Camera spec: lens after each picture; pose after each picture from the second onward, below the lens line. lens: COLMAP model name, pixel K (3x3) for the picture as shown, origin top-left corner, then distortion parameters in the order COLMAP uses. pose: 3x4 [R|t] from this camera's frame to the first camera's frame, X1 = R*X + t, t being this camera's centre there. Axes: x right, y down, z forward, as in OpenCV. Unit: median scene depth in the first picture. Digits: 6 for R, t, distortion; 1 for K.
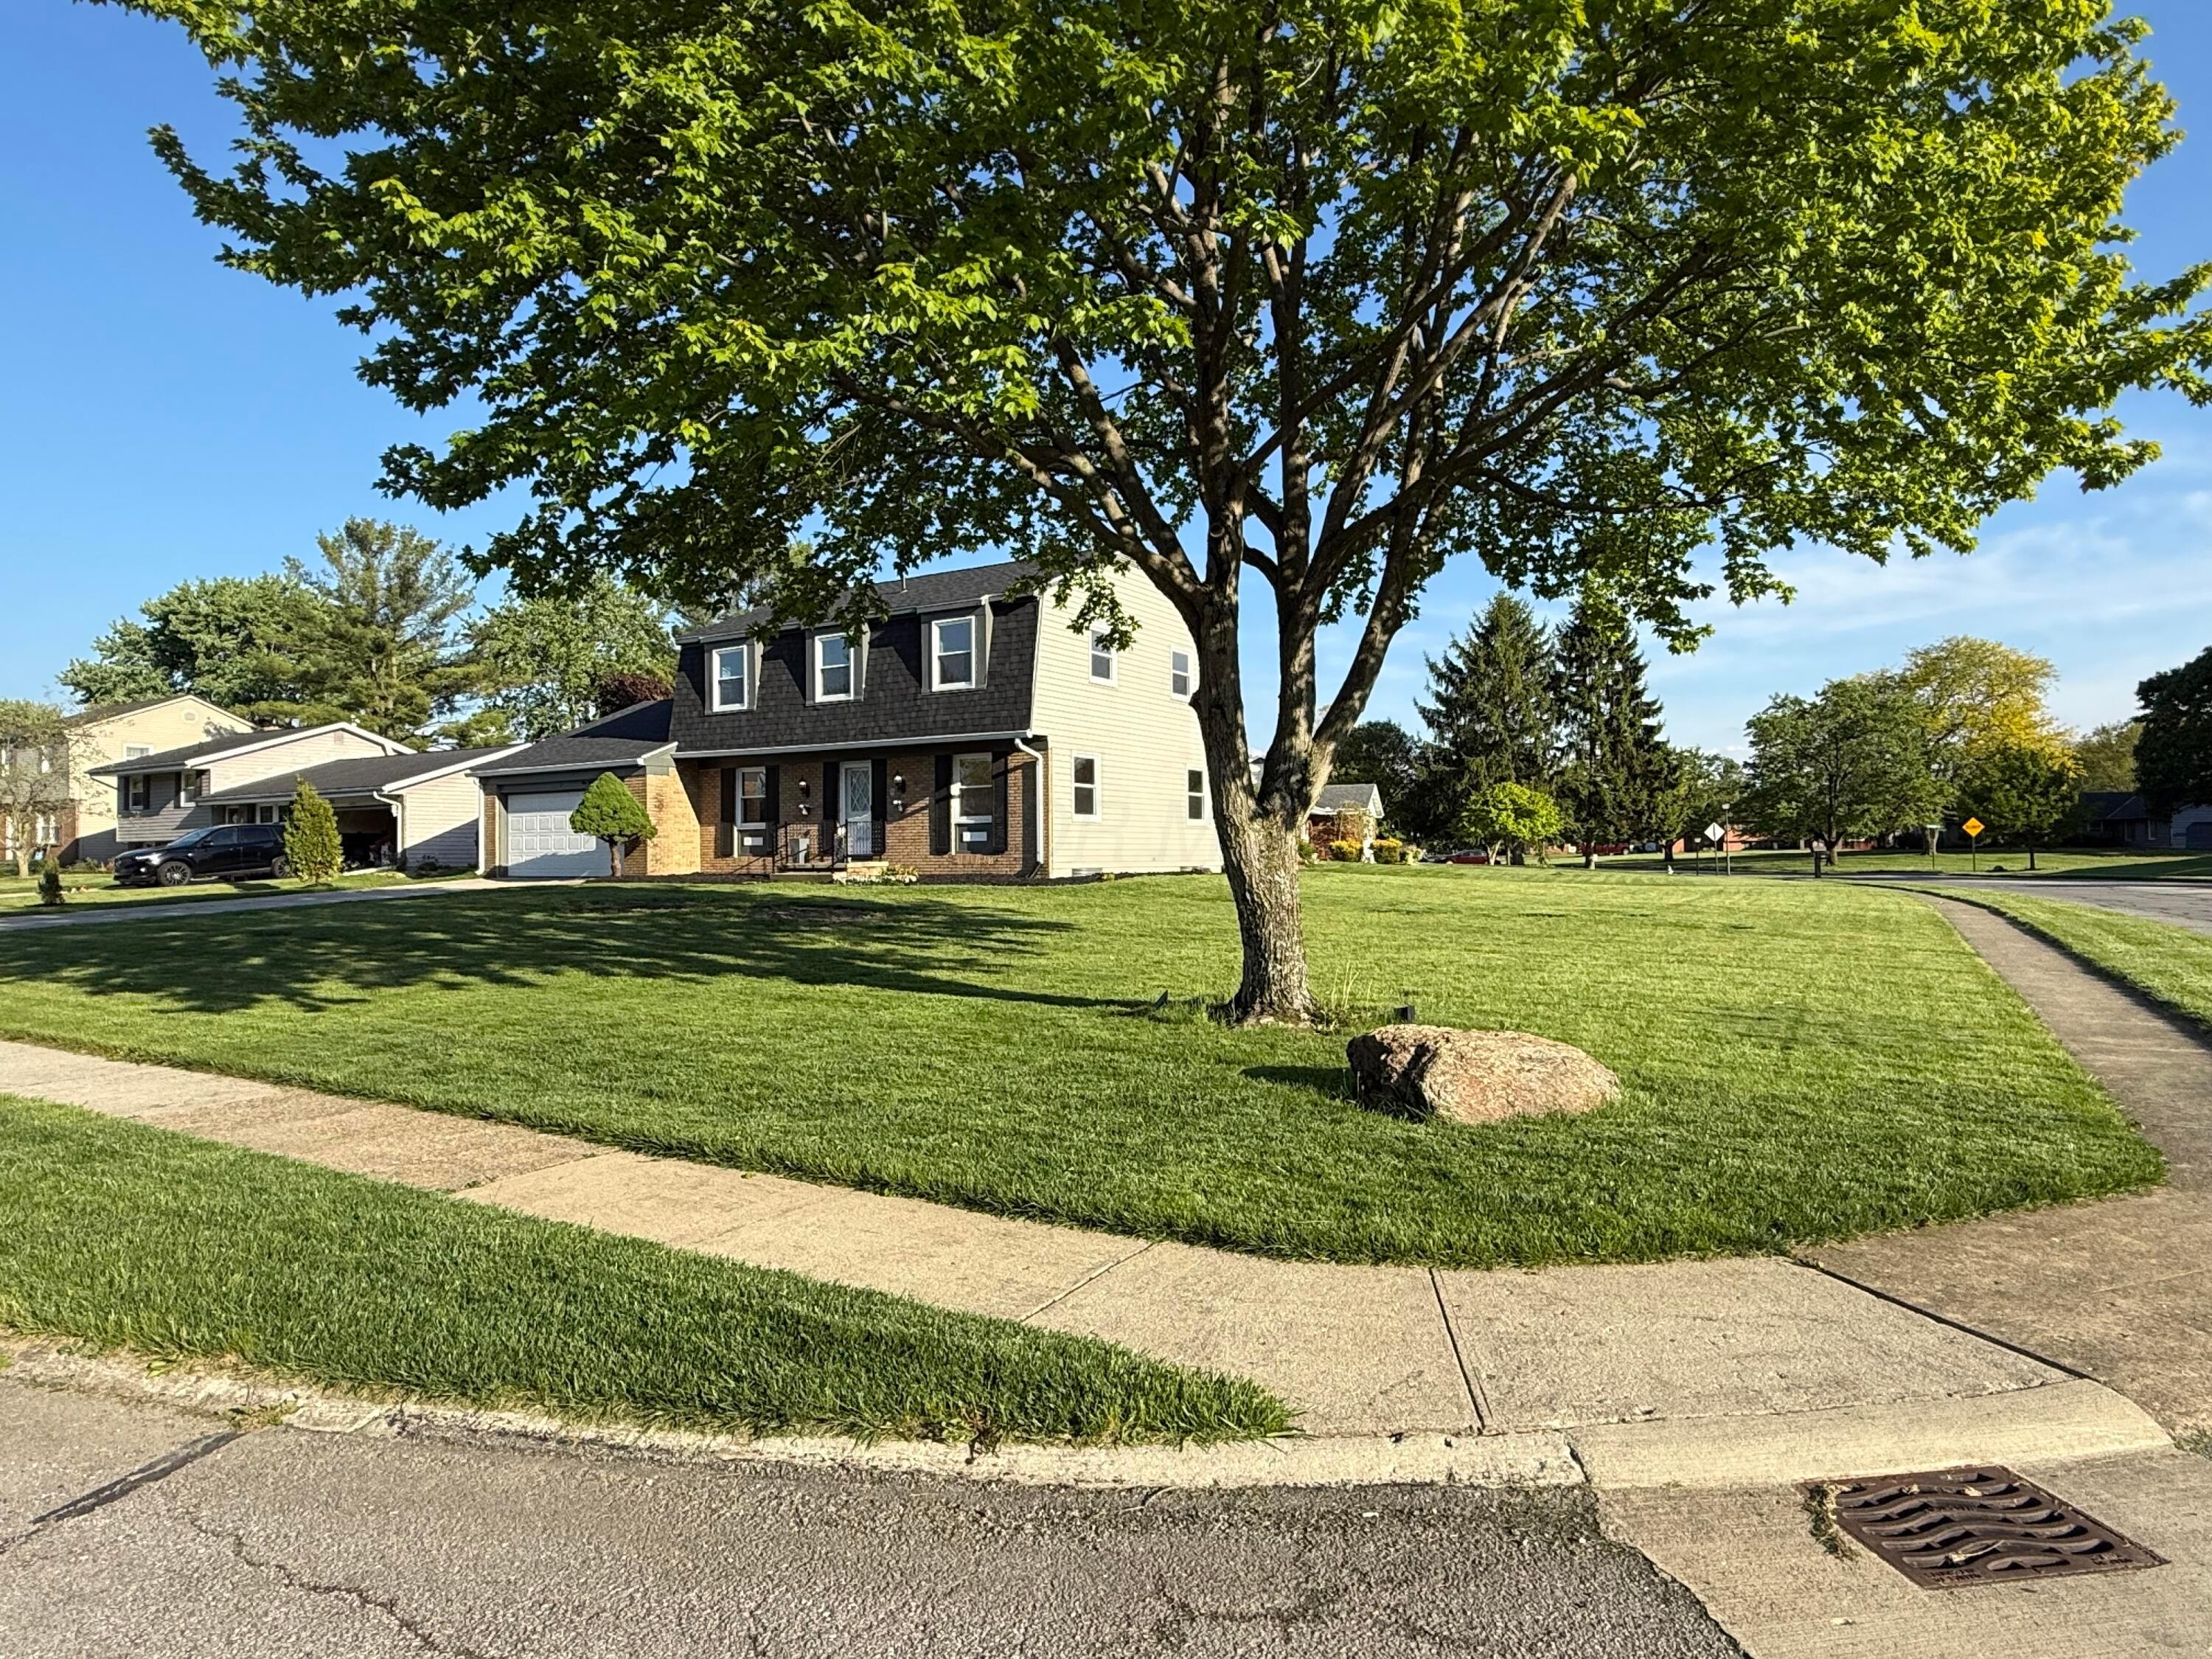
lens RADIAL K [[1272.2, 0, 1106.0], [0, 1272.2, 829.5], [0, 0, 1]] dist [-0.001846, -0.000155]
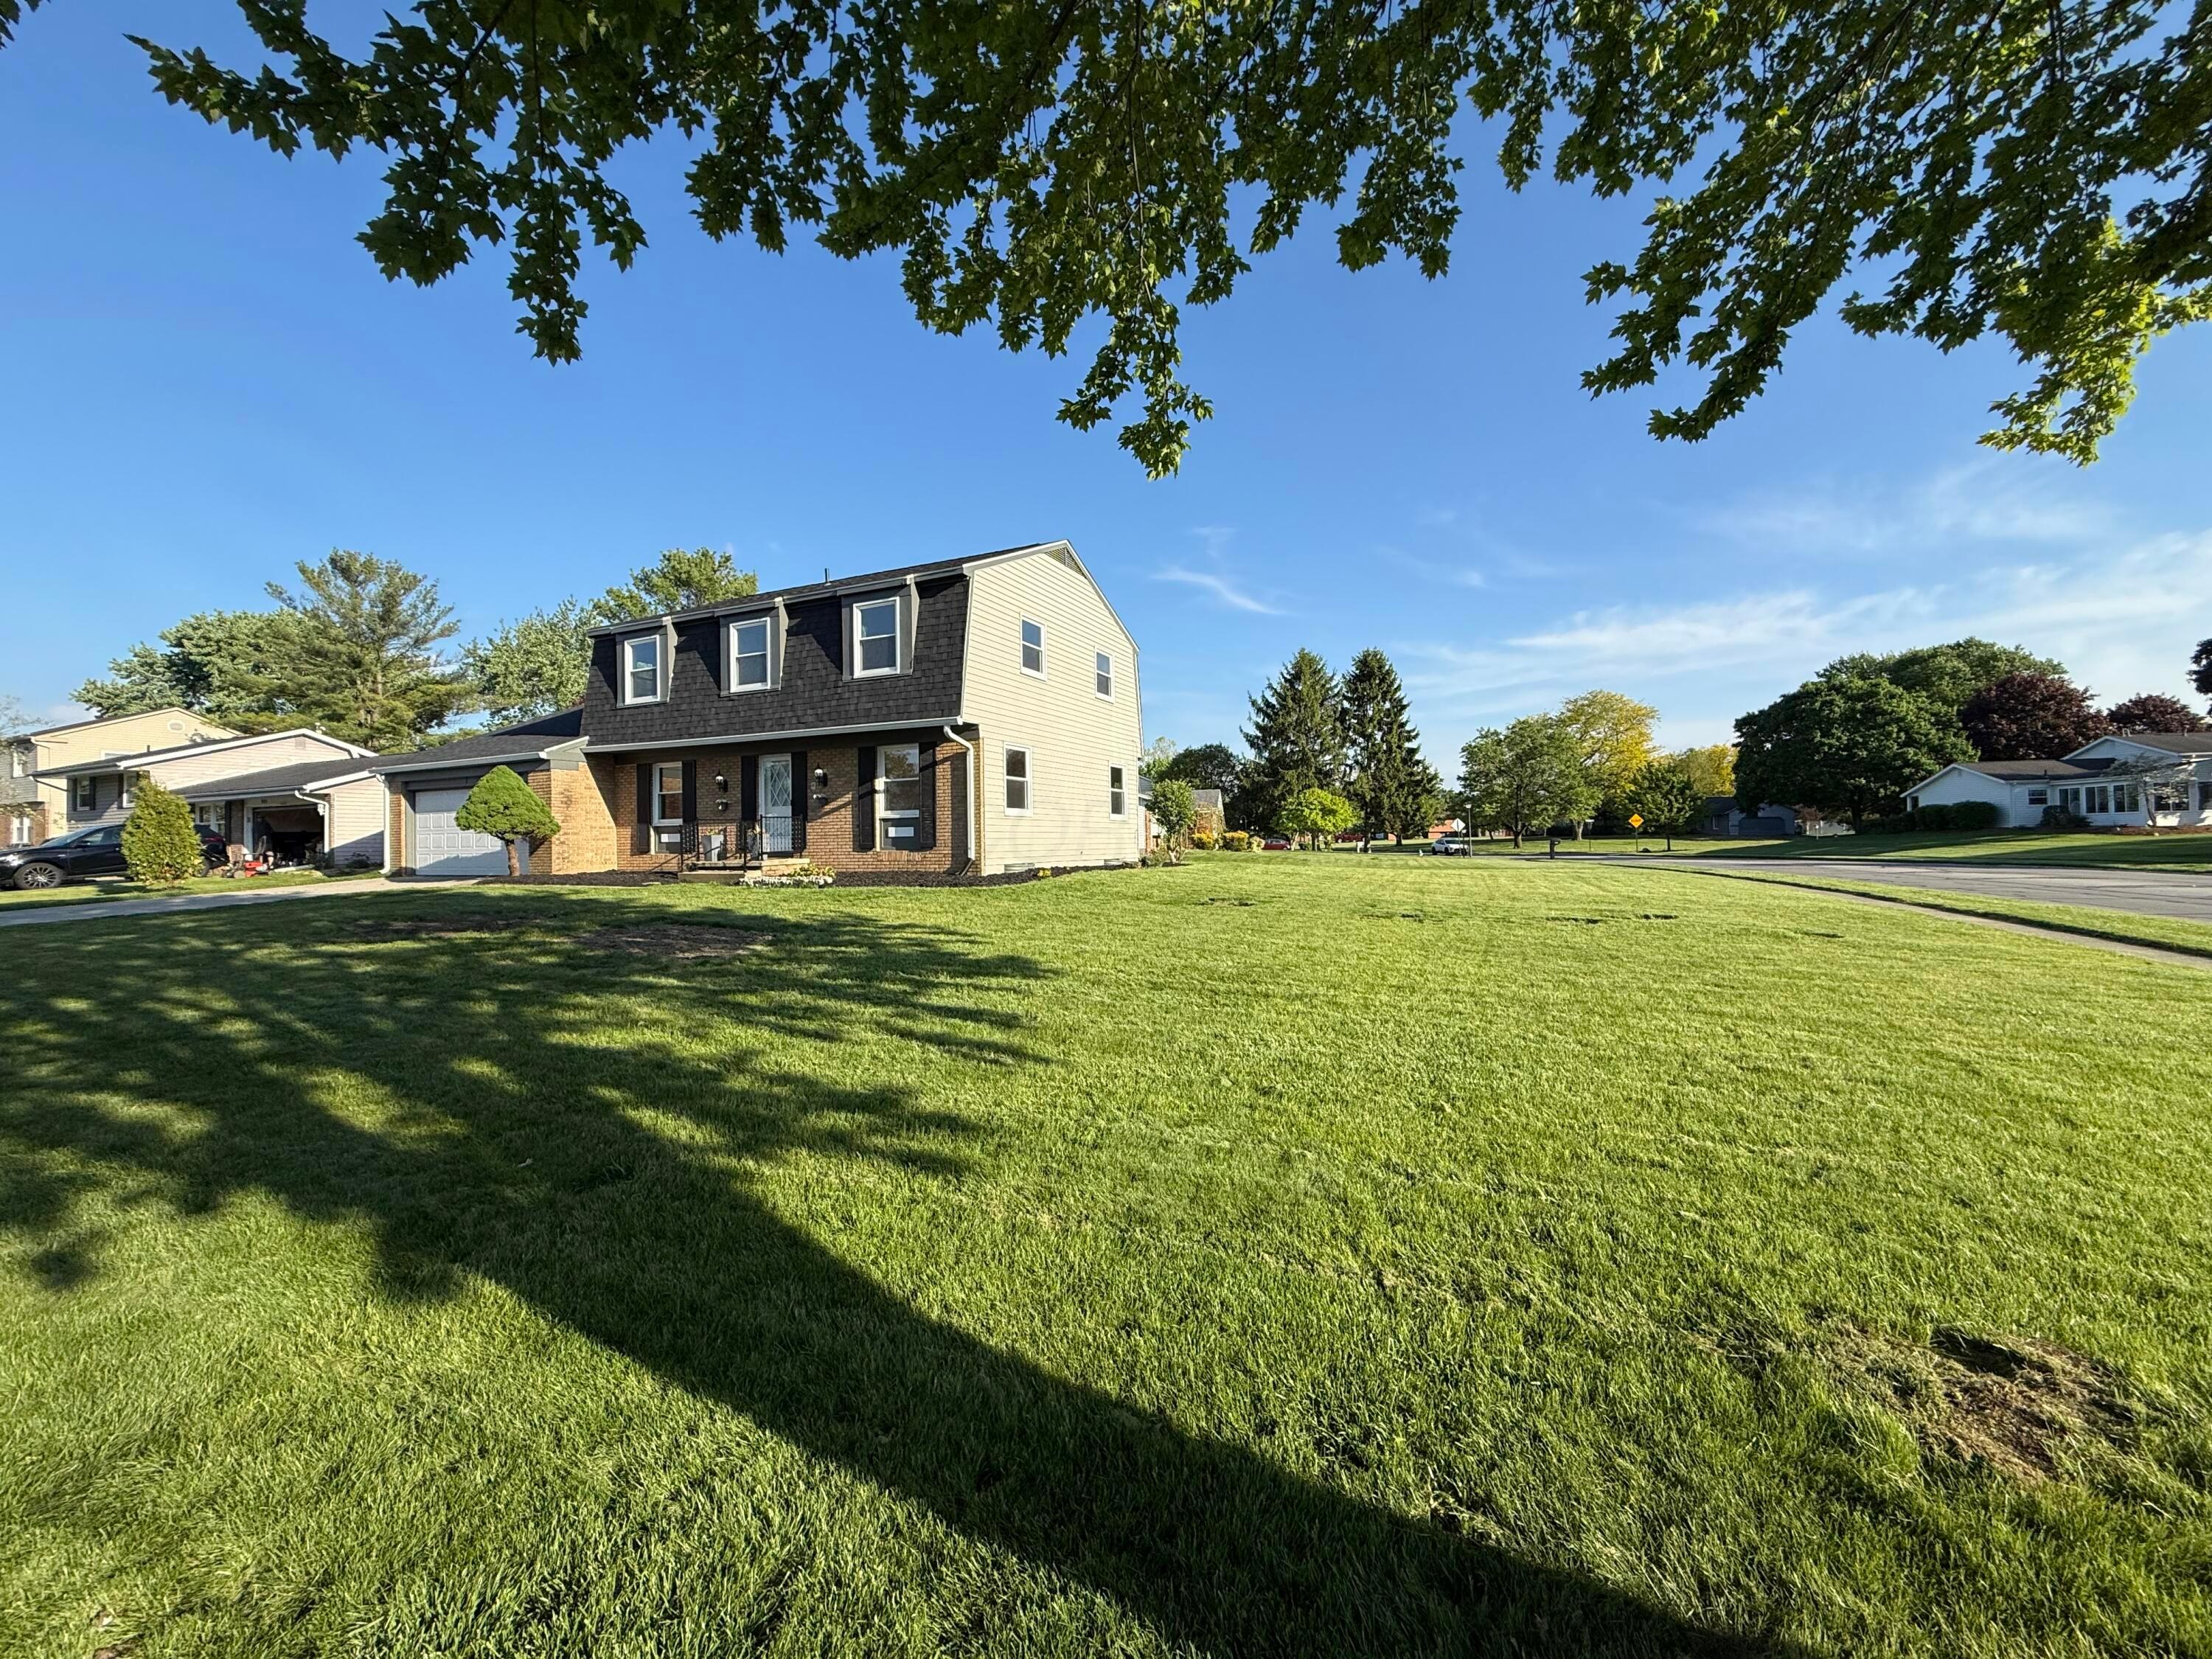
lens RADIAL K [[874.9, 0, 1106.0], [0, 874.9, 829.5], [0, 0, 1]] dist [0.001764, 0.000108]
pose [[0.992662, -0.005065, 0.120814, -0.026297], [0.004603, 0.999981, 0.004099, 0.001536], [-0.120832, -0.003513, 0.992667, 0.292515]]
